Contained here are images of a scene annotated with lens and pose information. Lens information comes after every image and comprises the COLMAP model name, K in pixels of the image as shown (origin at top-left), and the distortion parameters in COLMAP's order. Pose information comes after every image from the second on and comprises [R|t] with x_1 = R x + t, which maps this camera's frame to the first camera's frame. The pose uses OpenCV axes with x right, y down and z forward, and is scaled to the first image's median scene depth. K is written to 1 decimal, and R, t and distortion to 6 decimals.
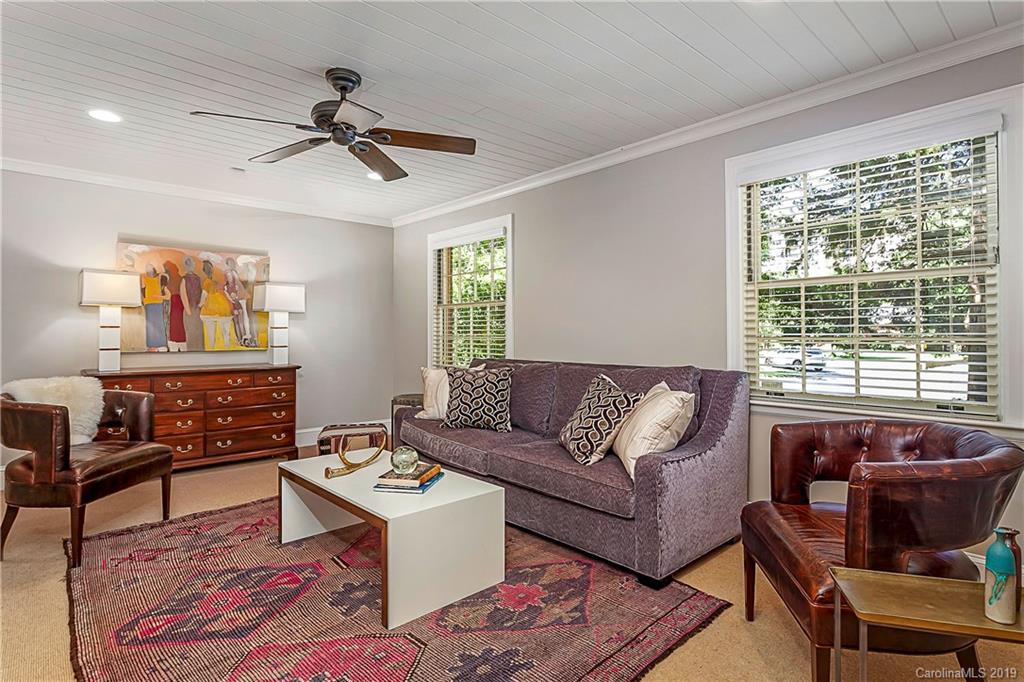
lens RADIAL K [[523.0, 0, 508.3], [0, 523.0, 333.5], [0, 0, 1]] dist [0.003628, 0.001050]
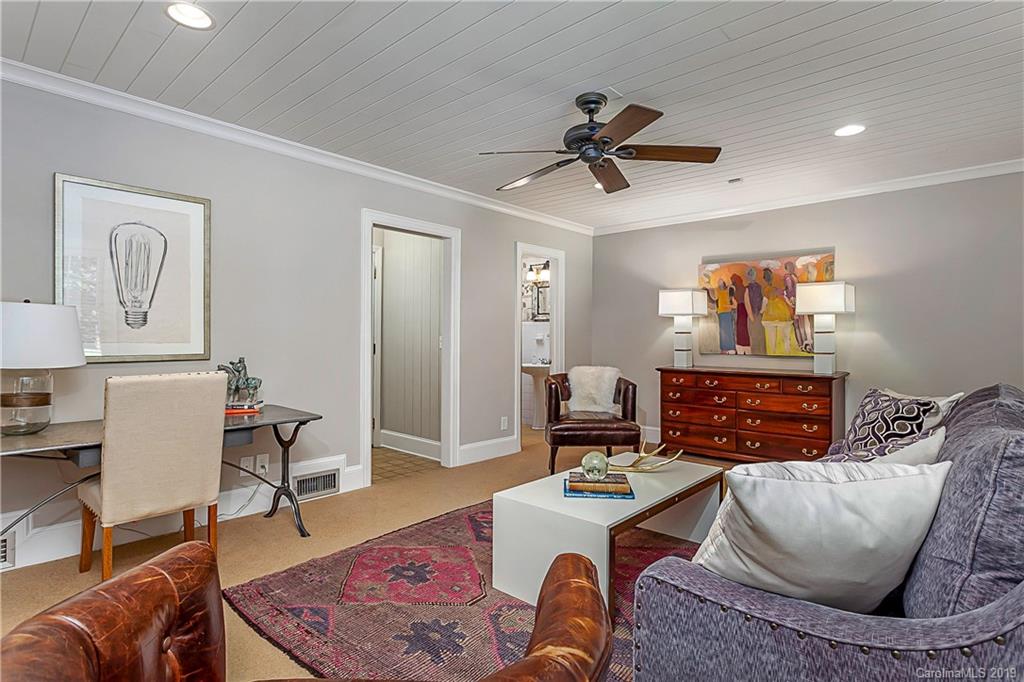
lens RADIAL K [[523.0, 0, 508.3], [0, 523.0, 333.5], [0, 0, 1]] dist [0.003628, 0.001050]
pose [[0.087338, 0.001578, -0.996177, 0.432775], [-0.002280, 0.999996, 0.001384, -0.010176], [0.996176, 0.002150, 0.087342, 0.410708]]
